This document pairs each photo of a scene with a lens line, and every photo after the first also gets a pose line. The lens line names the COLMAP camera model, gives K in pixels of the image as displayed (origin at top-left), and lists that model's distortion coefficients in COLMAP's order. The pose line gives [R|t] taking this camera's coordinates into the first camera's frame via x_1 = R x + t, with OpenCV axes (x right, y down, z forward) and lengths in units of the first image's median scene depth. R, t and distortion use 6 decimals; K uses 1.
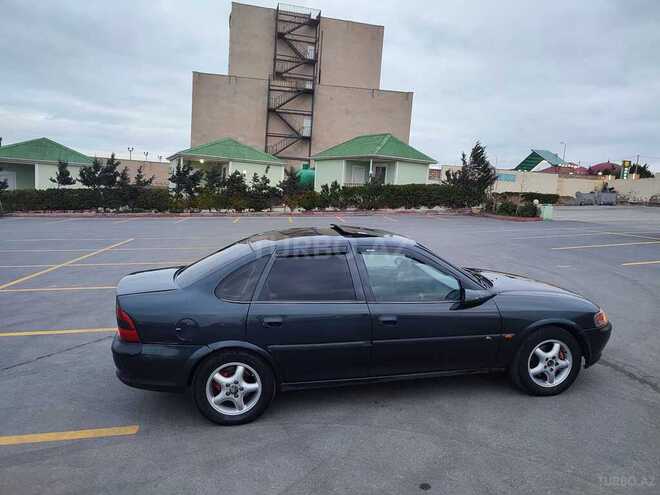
lens RADIAL K [[479.7, 0, 329.1], [0, 479.7, 244.9], [0, 0, 1]] dist [0.021836, 0.000040]
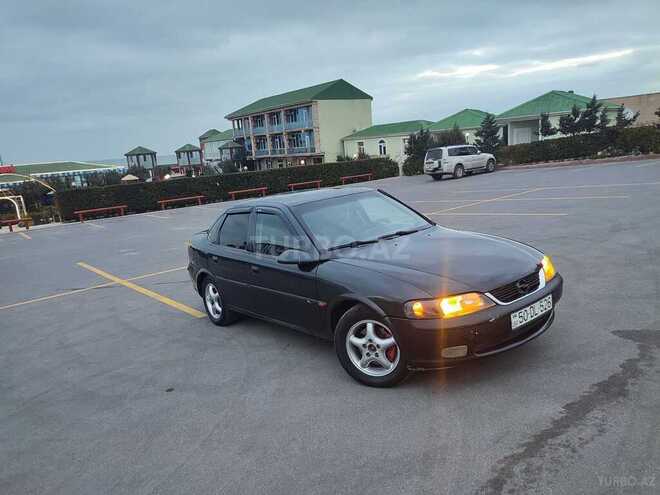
lens RADIAL K [[479.7, 0, 329.1], [0, 479.7, 245.7], [0, 0, 1]] dist [0.021836, 0.000040]
pose [[0.451677, 0.082124, -0.888394, 0.176090], [0.018987, 0.994644, 0.101600, -0.002696], [0.891980, -0.062758, 0.447698, 0.088923]]
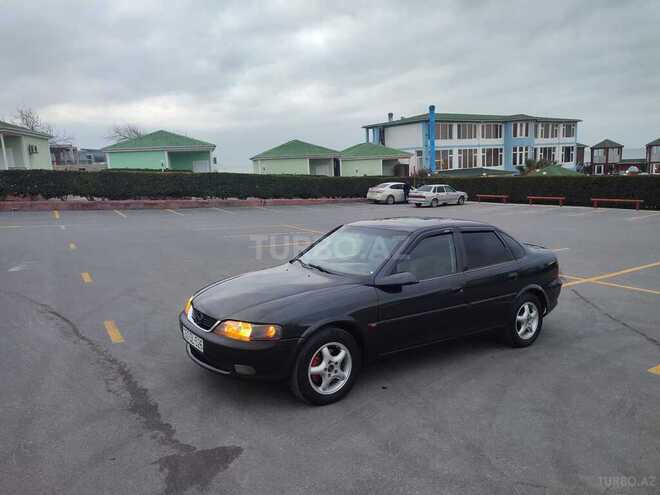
lens RADIAL K [[479.7, 0, 337.4], [0, 479.7, 249.4], [0, 0, 1]] dist [0.021836, 0.000040]
pose [[-0.909716, 0.043854, -0.412908, 0.113685], [-0.060592, 0.969743, 0.236490, -0.038083], [0.410785, 0.240158, -0.879534, 0.329127]]
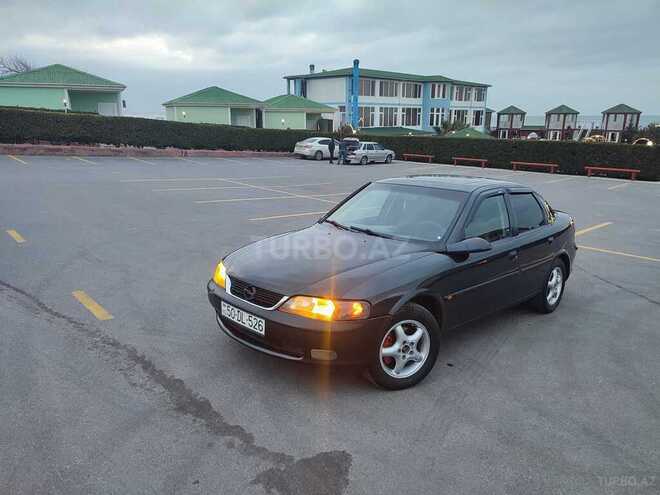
lens RADIAL K [[479.7, 0, 338.0], [0, 479.7, 248.3], [0, 0, 1]] dist [0.021836, 0.000040]
pose [[-0.817925, 0.078815, -0.569901, 0.142329], [-0.120766, 0.944983, 0.304011, -0.029867], [0.562507, 0.317482, -0.763407, 0.287188]]
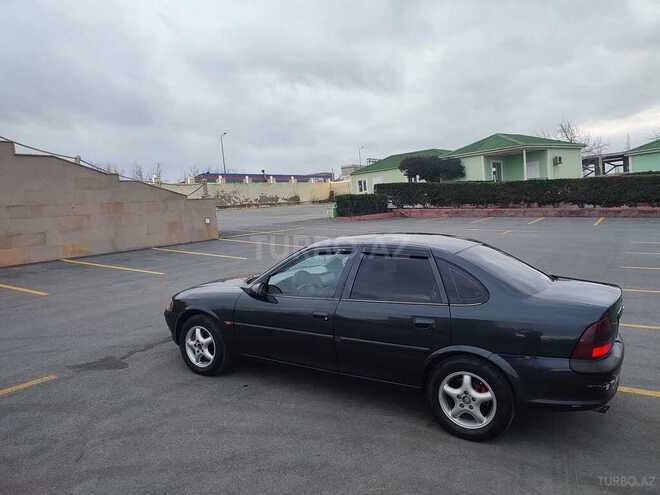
lens RADIAL K [[479.7, 0, 330.5], [0, 479.7, 253.6], [0, 0, 1]] dist [0.021836, 0.000040]
pose [[-0.759744, -0.063299, 0.647134, -0.094438], [0.097893, 0.972771, 0.210079, -0.036998], [-0.642811, 0.222957, -0.732861, 0.304003]]
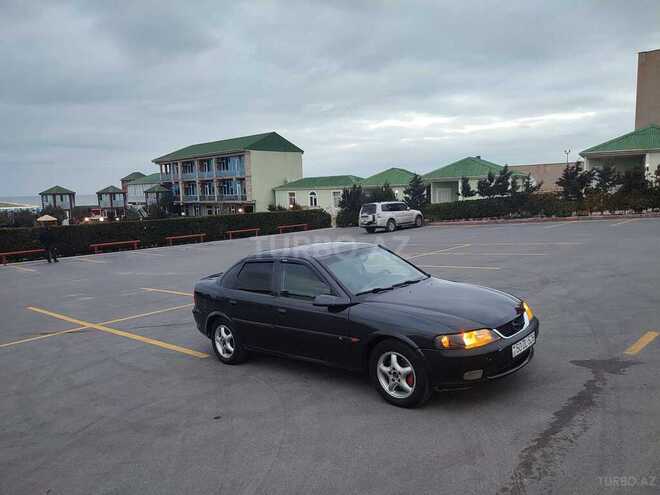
lens RADIAL K [[479.7, 0, 329.0], [0, 479.7, 248.7], [0, 0, 1]] dist [0.021836, 0.000040]
pose [[0.589688, 0.013049, -0.807526, 0.183495], [-0.010831, 0.999907, 0.008249, -0.005153], [0.807558, 0.003882, 0.589775, 0.041878]]
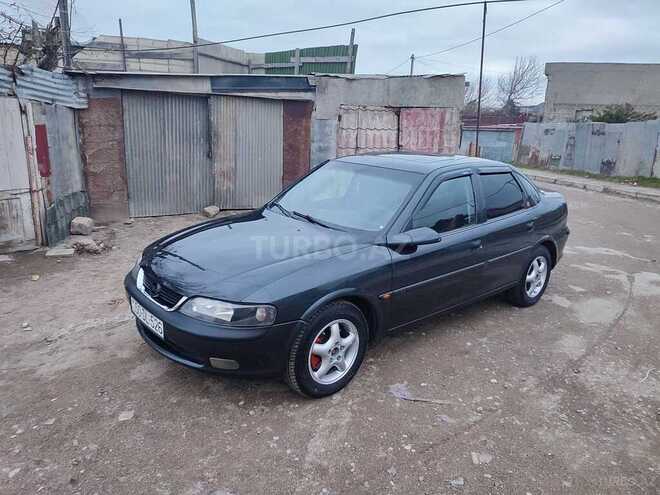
lens RADIAL K [[479.7, 0, 334.9], [0, 479.7, 248.6], [0, 0, 1]] dist [0.021836, 0.000040]
pose [[-0.856955, 0.106376, -0.504294, 0.111271], [-0.106001, 0.921172, 0.374441, -0.033785], [0.504374, 0.374334, -0.778127, 0.288168]]
